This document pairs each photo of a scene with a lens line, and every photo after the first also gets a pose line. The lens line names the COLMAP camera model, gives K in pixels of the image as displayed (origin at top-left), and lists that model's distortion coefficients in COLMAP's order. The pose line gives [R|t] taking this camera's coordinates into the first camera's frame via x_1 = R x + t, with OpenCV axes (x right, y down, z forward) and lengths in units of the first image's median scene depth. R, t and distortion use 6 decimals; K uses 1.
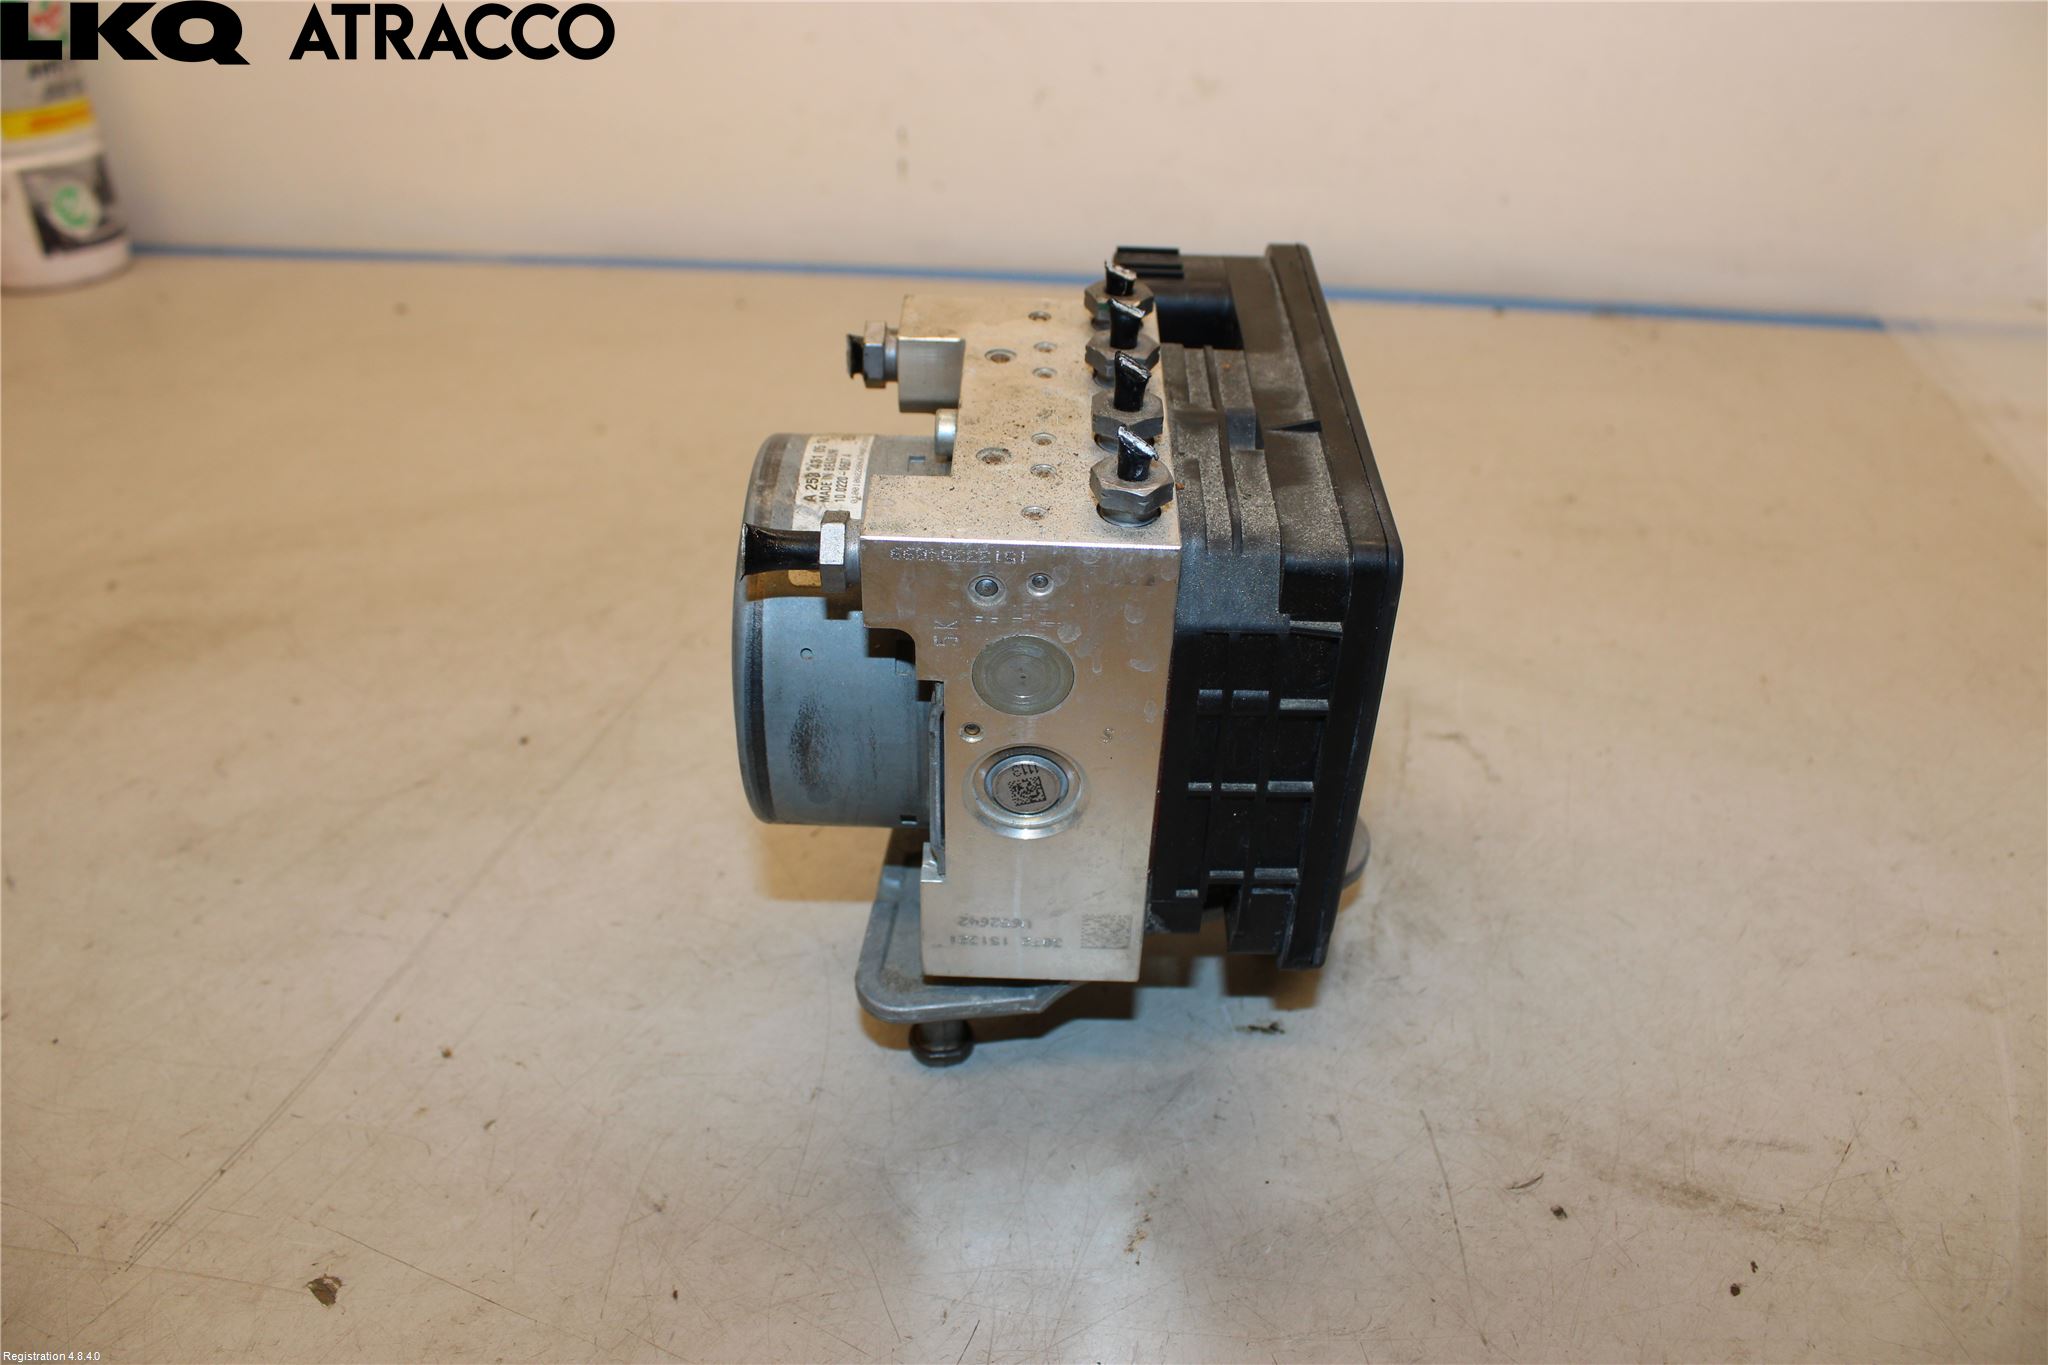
lens RADIAL K [[1643.6, 0, 1024.0], [0, 1643.6, 682.5], [0, 0, 1]] dist [-0.180248, 0.131904]
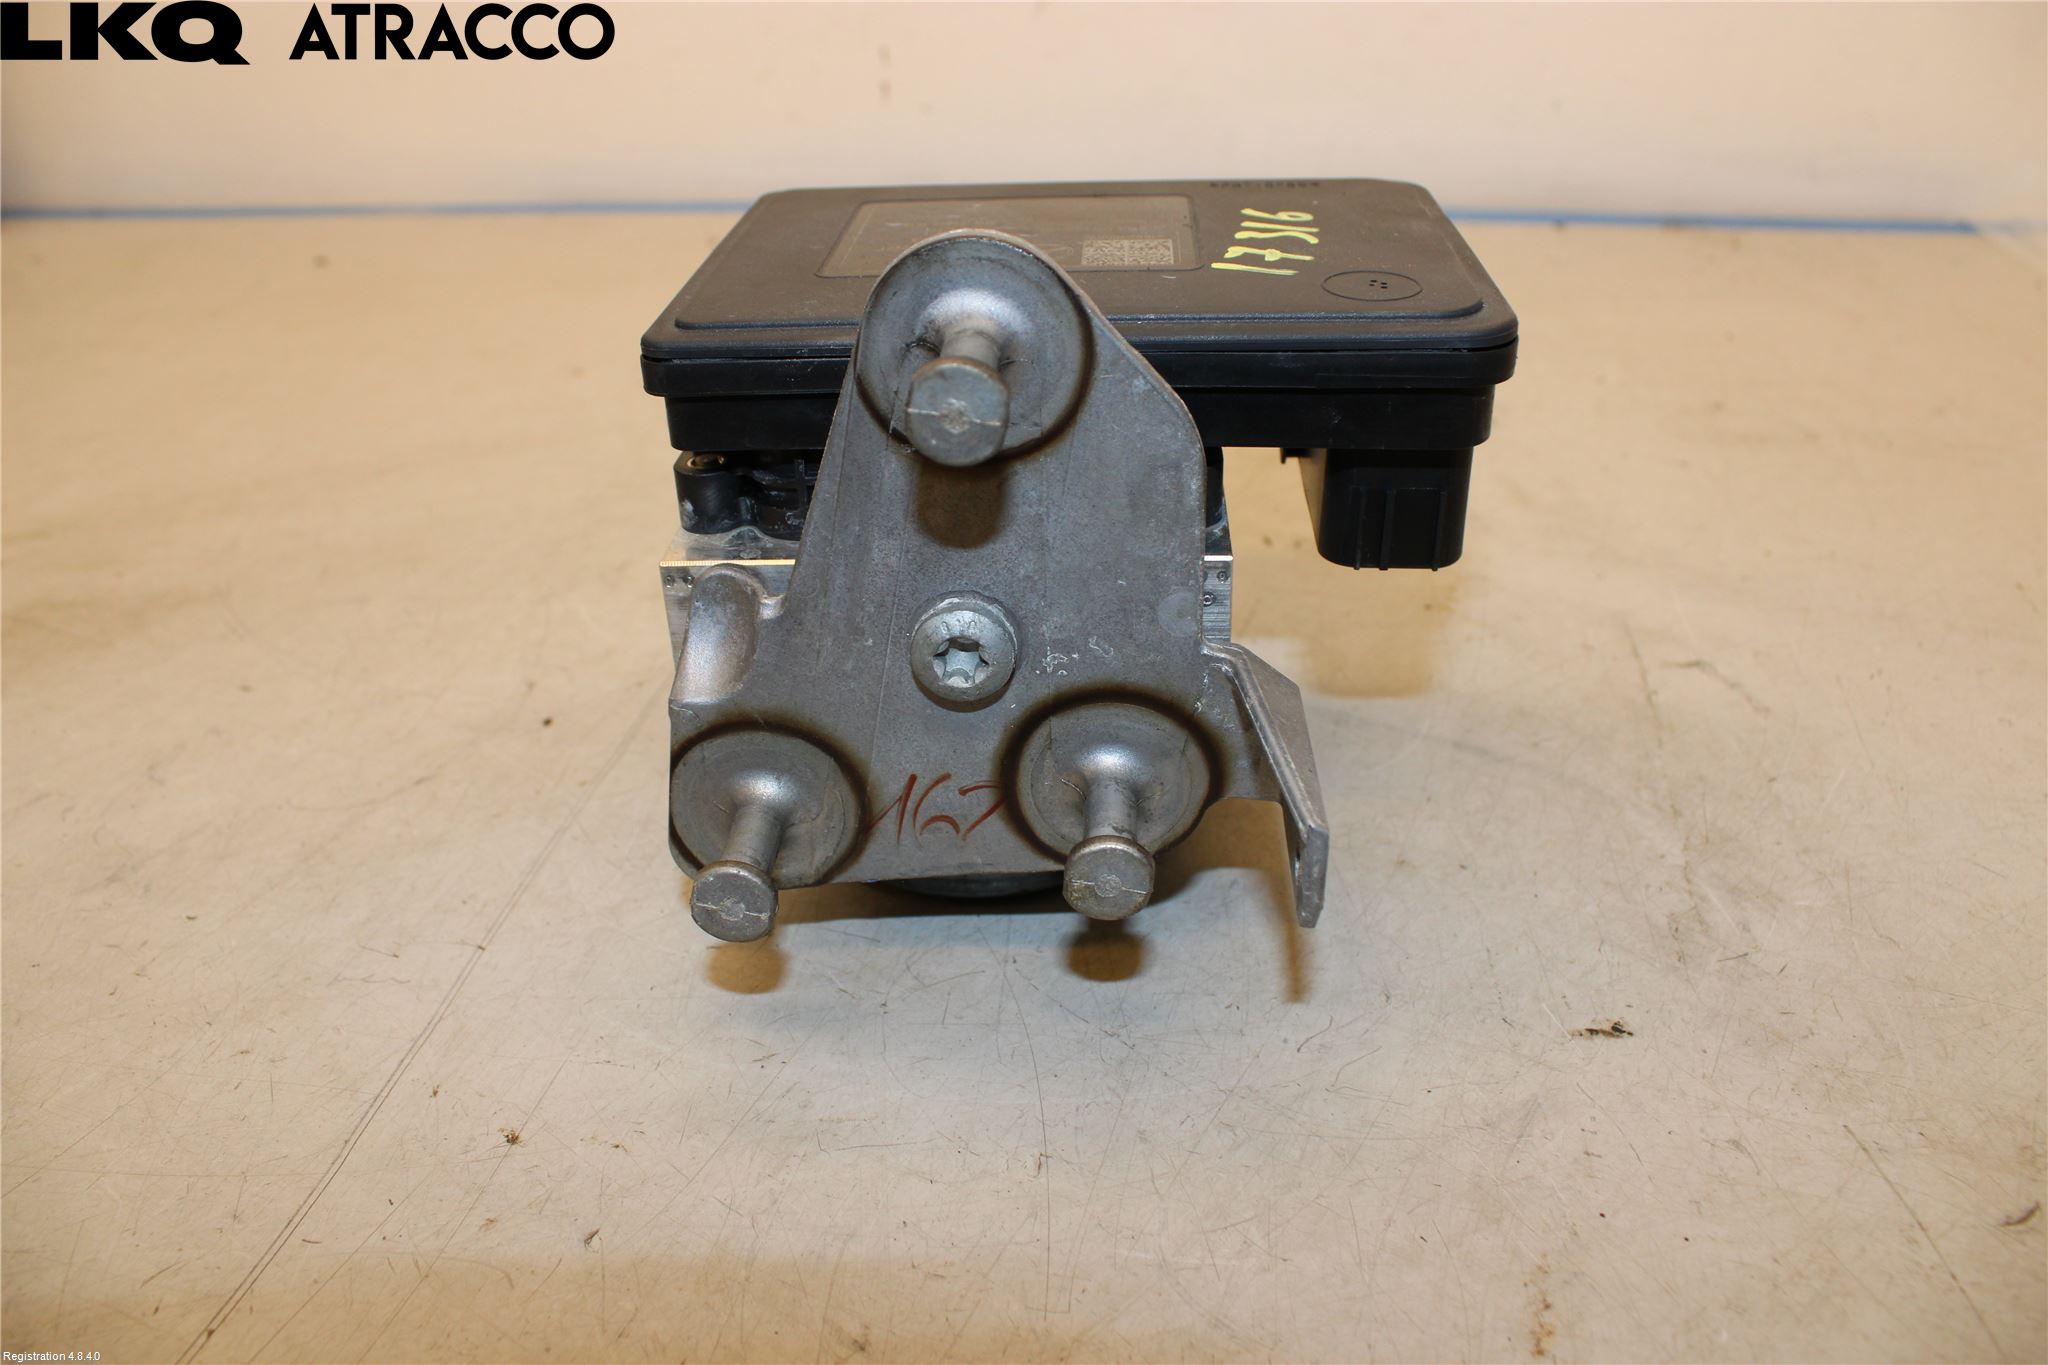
lens RADIAL K [[1643.6, 0, 1024.0], [0, 1643.6, 682.5], [0, 0, 1]] dist [-0.180248, 0.131904]
pose [[0.997172, -0.043630, 0.061194, -0.178801], [0.043895, 0.999032, -0.002997, 0.041683], [-0.061004, 0.005675, 0.998121, 0.283864]]
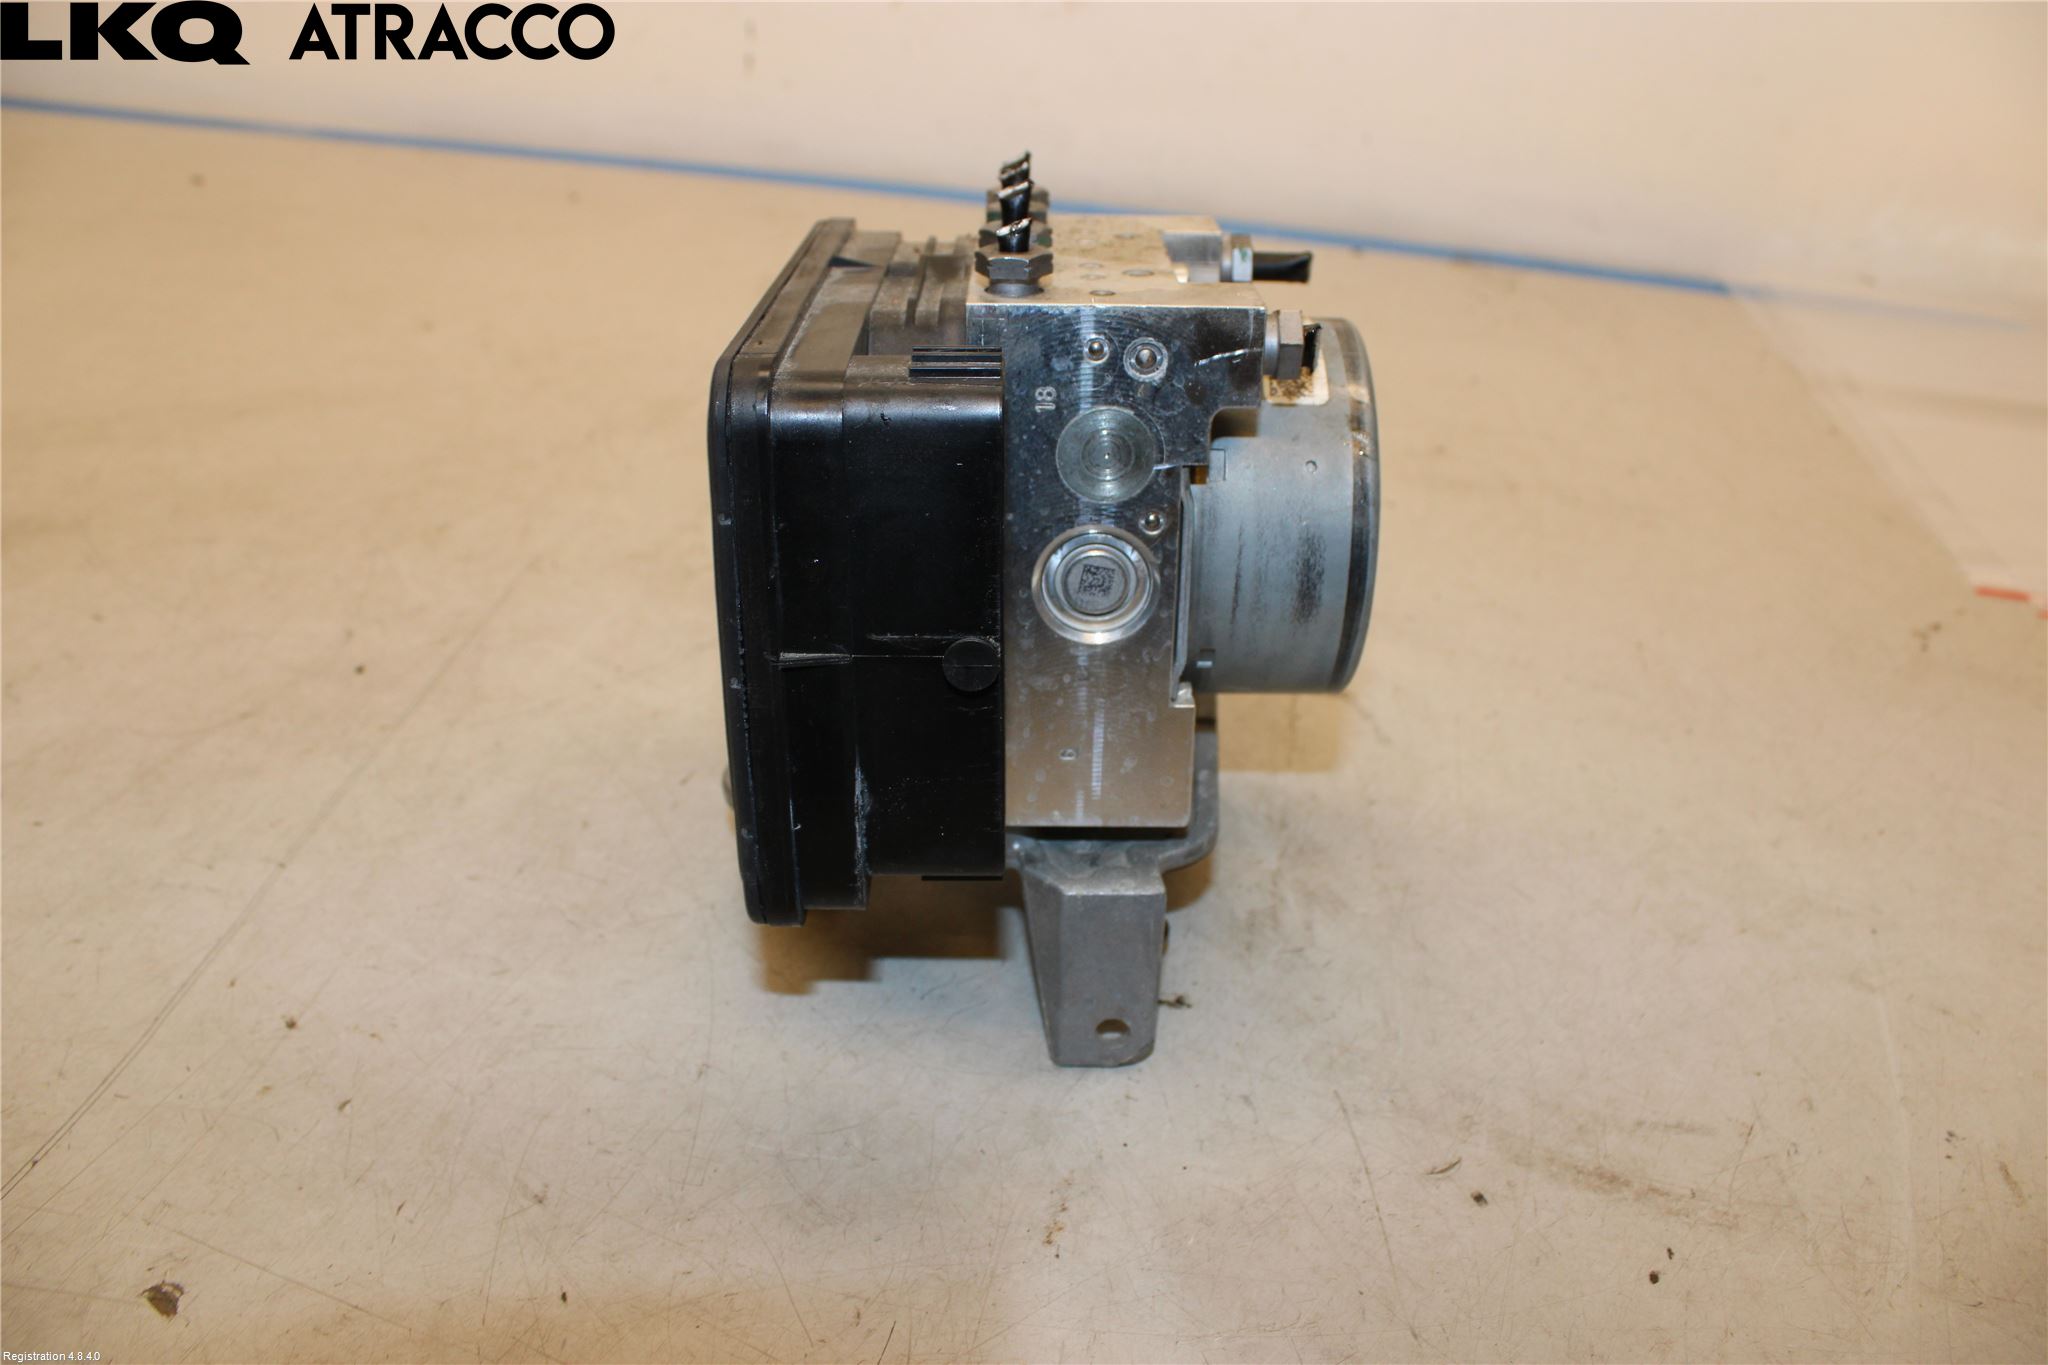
lens RADIAL K [[1643.6, 0, 1024.0], [0, 1643.6, 682.5], [0, 0, 1]] dist [-0.180248, 0.131904]
pose [[0.990651, 0.029086, 0.133284, -0.078933], [-0.036421, 0.997934, 0.052928, -0.026717], [-0.131469, -0.057287, 0.989664, 0.068360]]
